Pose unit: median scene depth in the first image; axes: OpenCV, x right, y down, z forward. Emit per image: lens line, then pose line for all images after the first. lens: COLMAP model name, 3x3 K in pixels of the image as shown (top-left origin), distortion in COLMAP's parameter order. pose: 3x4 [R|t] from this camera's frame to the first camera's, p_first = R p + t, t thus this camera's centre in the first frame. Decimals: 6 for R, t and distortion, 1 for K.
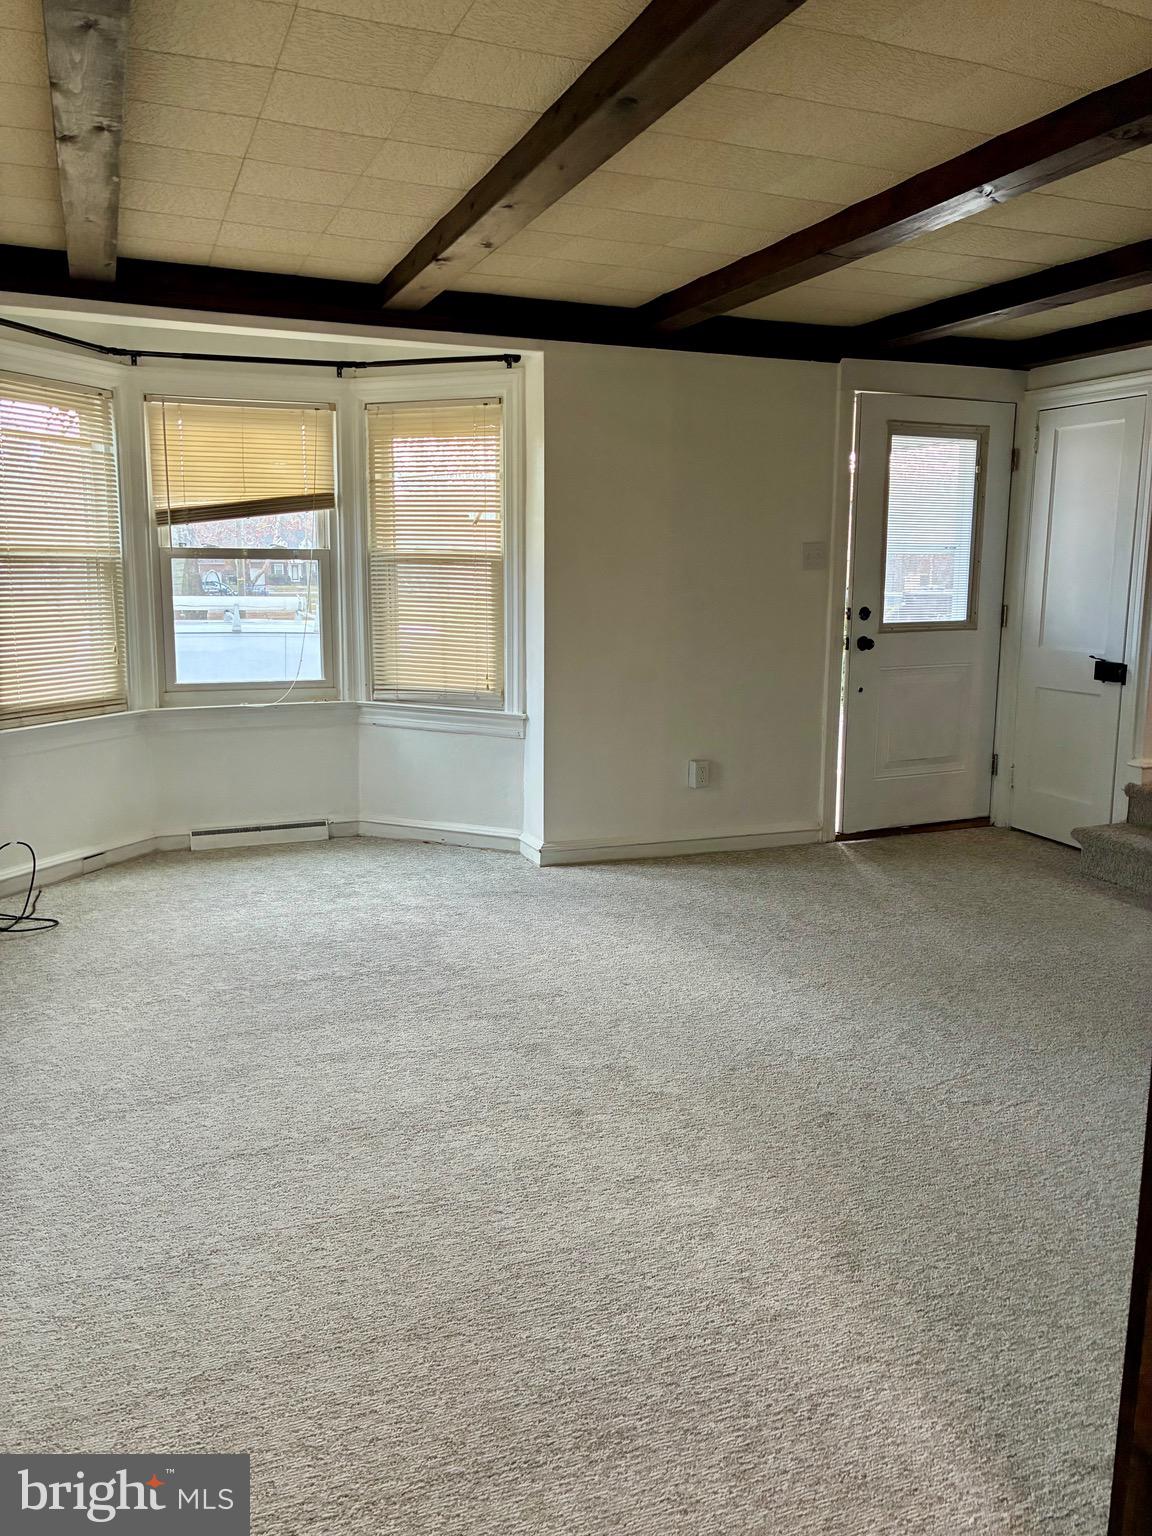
lens RADIAL K [[1166.1, 0, 577.0], [0, 1166.1, 762.5], [0, 0, 1]] dist [0.020801, -0.006862]
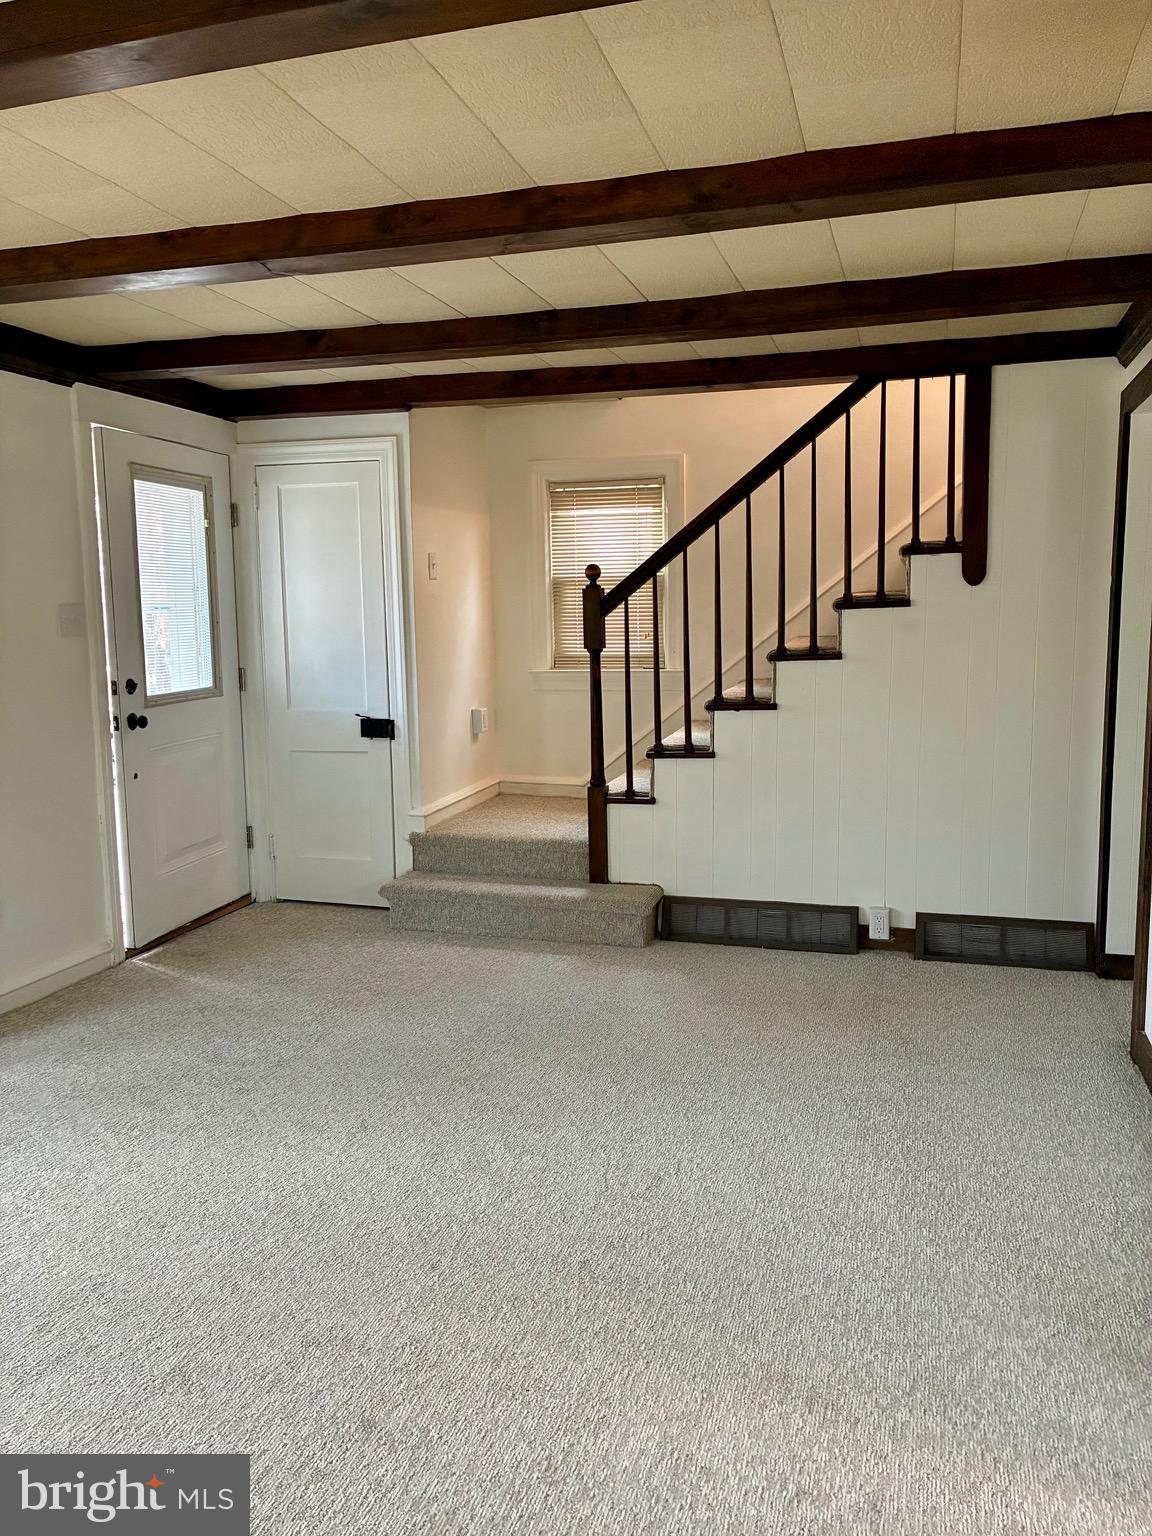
lens RADIAL K [[1166.1, 0, 576.5], [0, 1166.1, 769.8], [0, 0, 1]] dist [0.020801, -0.006862]
pose [[0.617171, -0.121277, 0.777426, -0.220963], [0.150283, 0.988029, 0.034826, -0.048928], [-0.772344, 0.095341, 0.628009, 0.223956]]
